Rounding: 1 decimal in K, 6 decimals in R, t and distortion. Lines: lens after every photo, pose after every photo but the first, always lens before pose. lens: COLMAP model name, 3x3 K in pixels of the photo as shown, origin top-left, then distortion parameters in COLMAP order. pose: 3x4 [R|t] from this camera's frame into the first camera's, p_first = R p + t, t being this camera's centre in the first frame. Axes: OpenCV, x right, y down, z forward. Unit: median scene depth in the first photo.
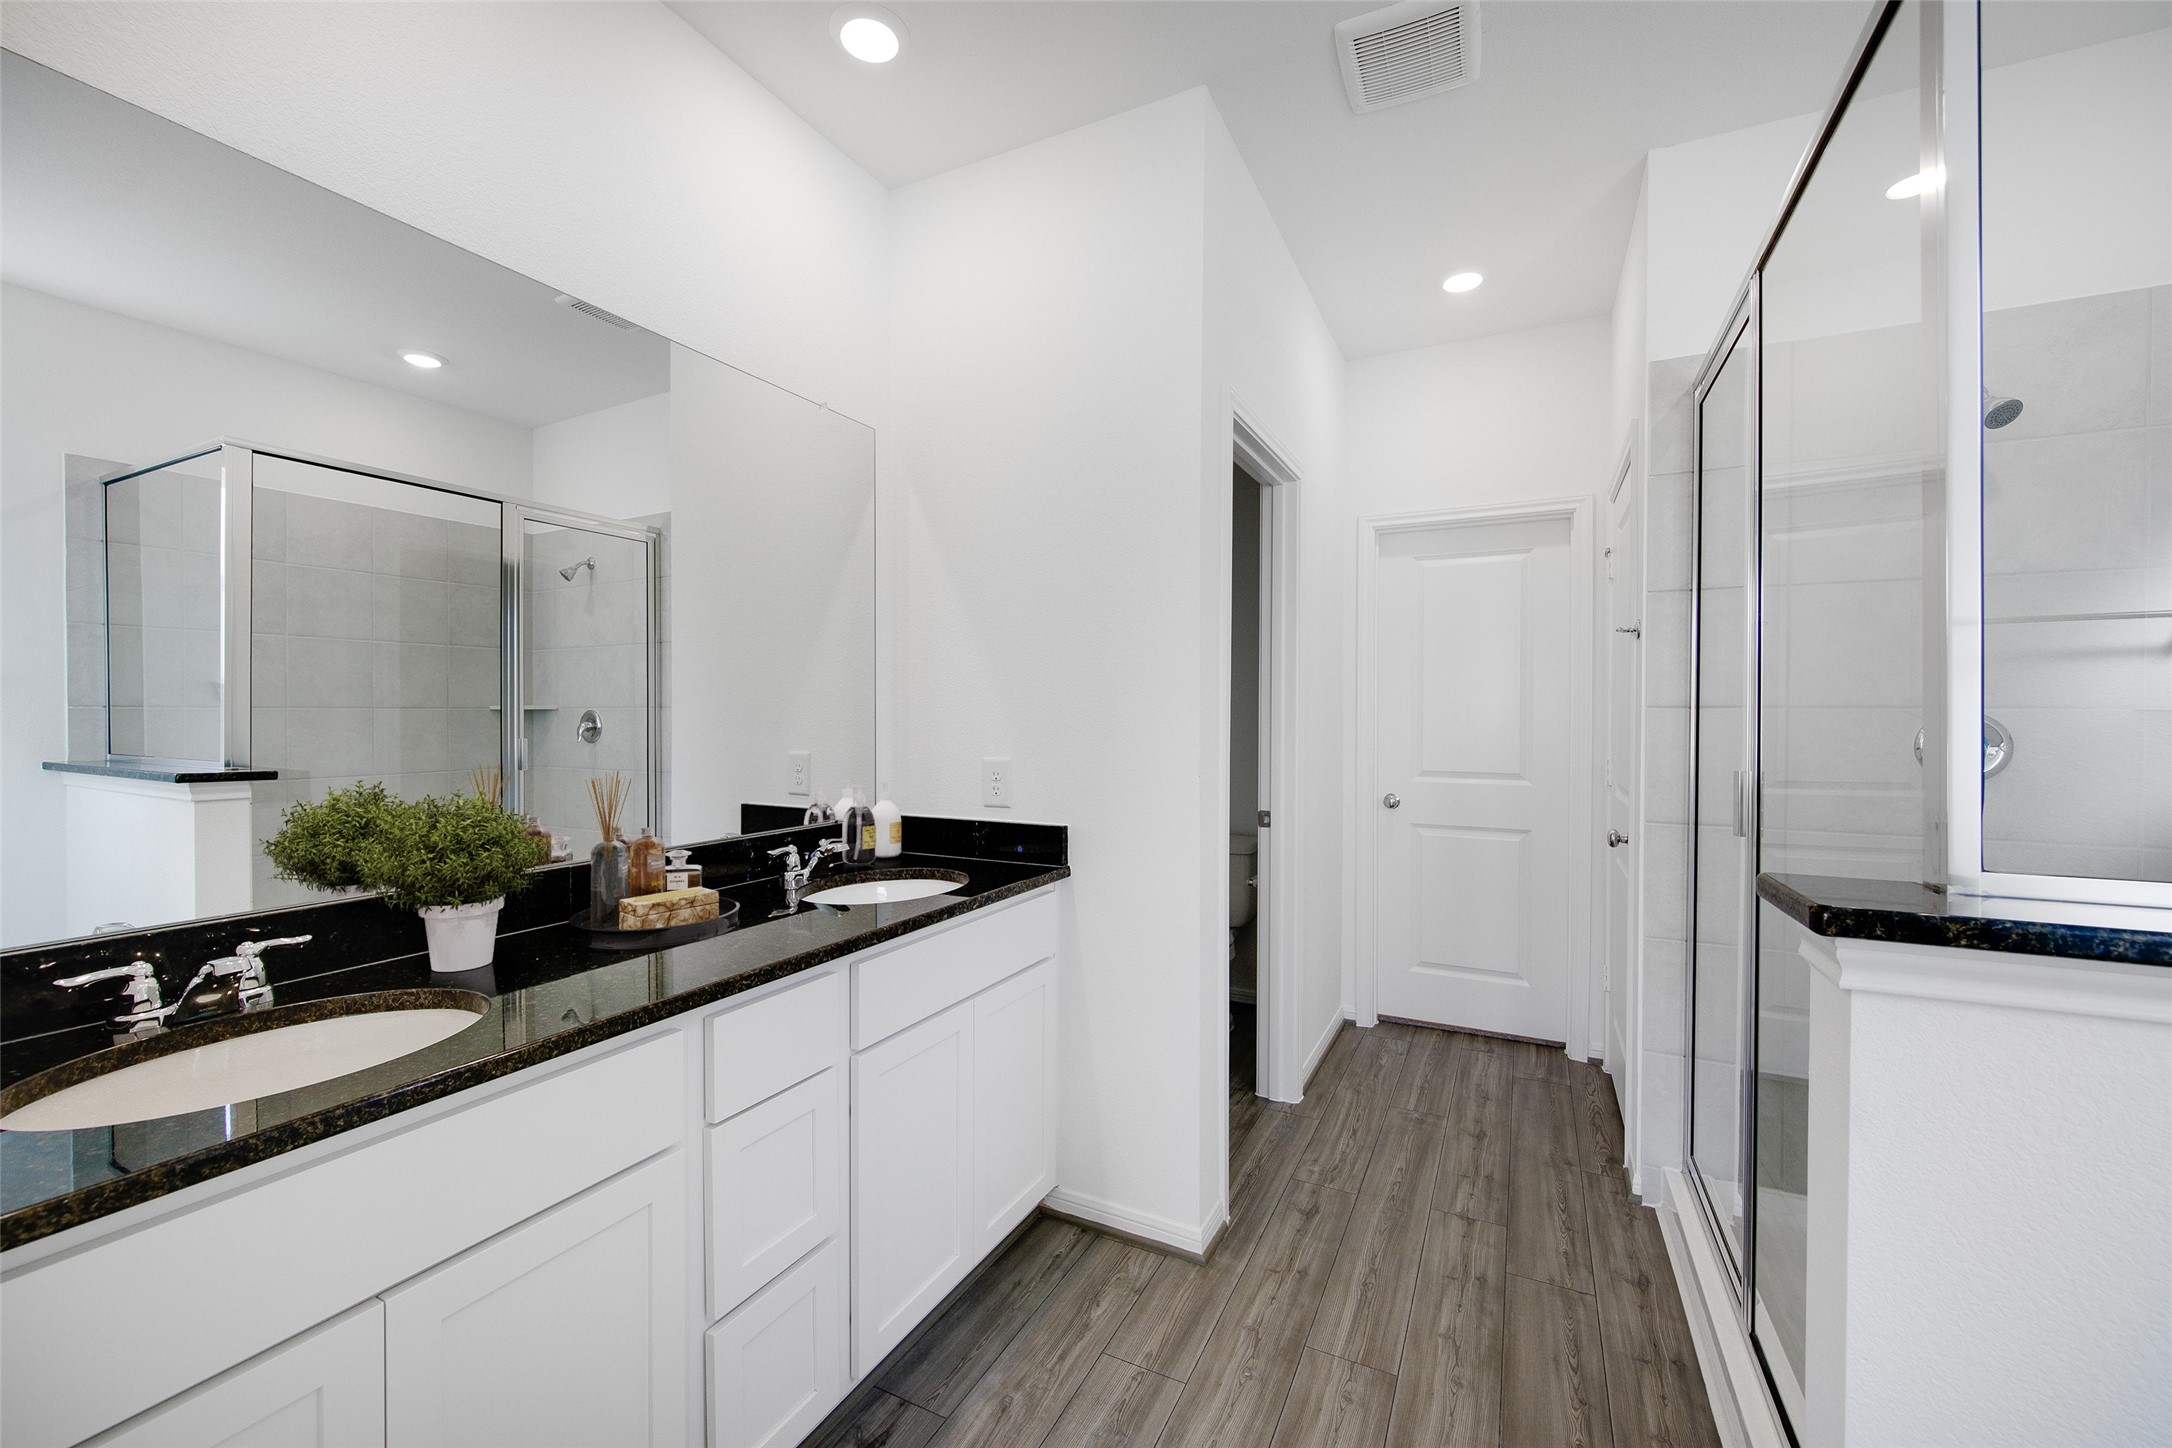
lens RADIAL K [[940.2, 0, 1080.0], [0, 940.2, 724.3], [0, 0, 1]] dist [-0.016030, 0.000101]
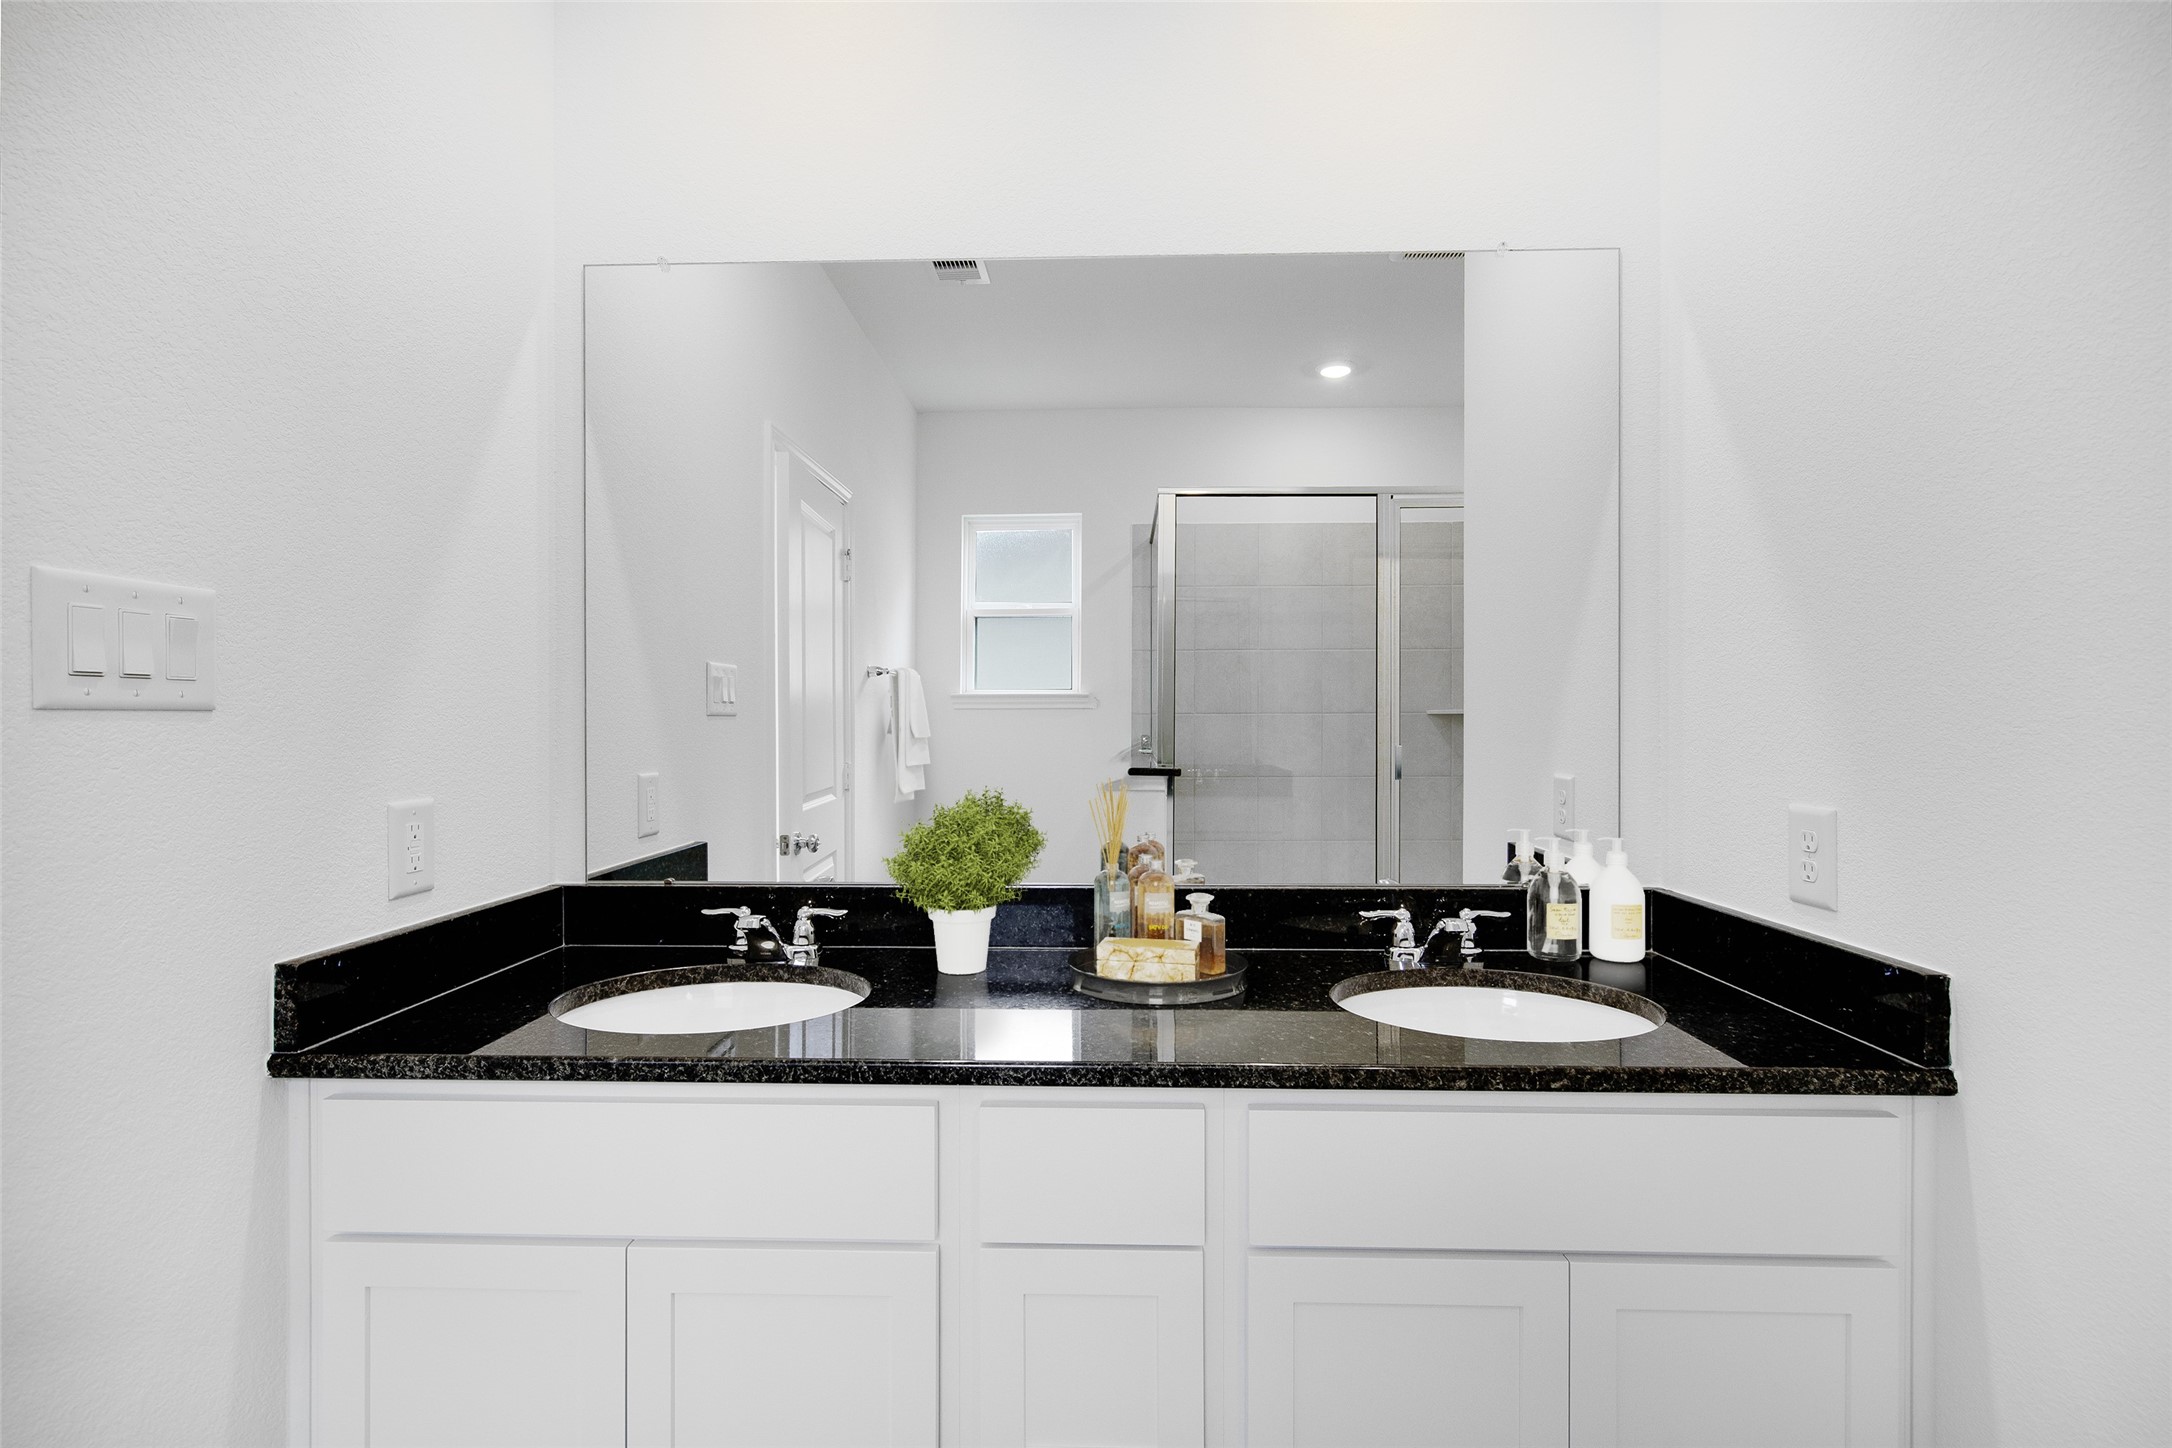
lens RADIAL K [[940.2, 0, 1088.0], [0, 940.2, 732.5], [0, 0, 1]] dist [-0.016030, 0.000101]
pose [[0.383052, 0.007837, -0.923694, 0.221899], [-0.003615, 0.999969, 0.006985, -0.007297], [0.923720, 0.000664, 0.383068, 0.449031]]
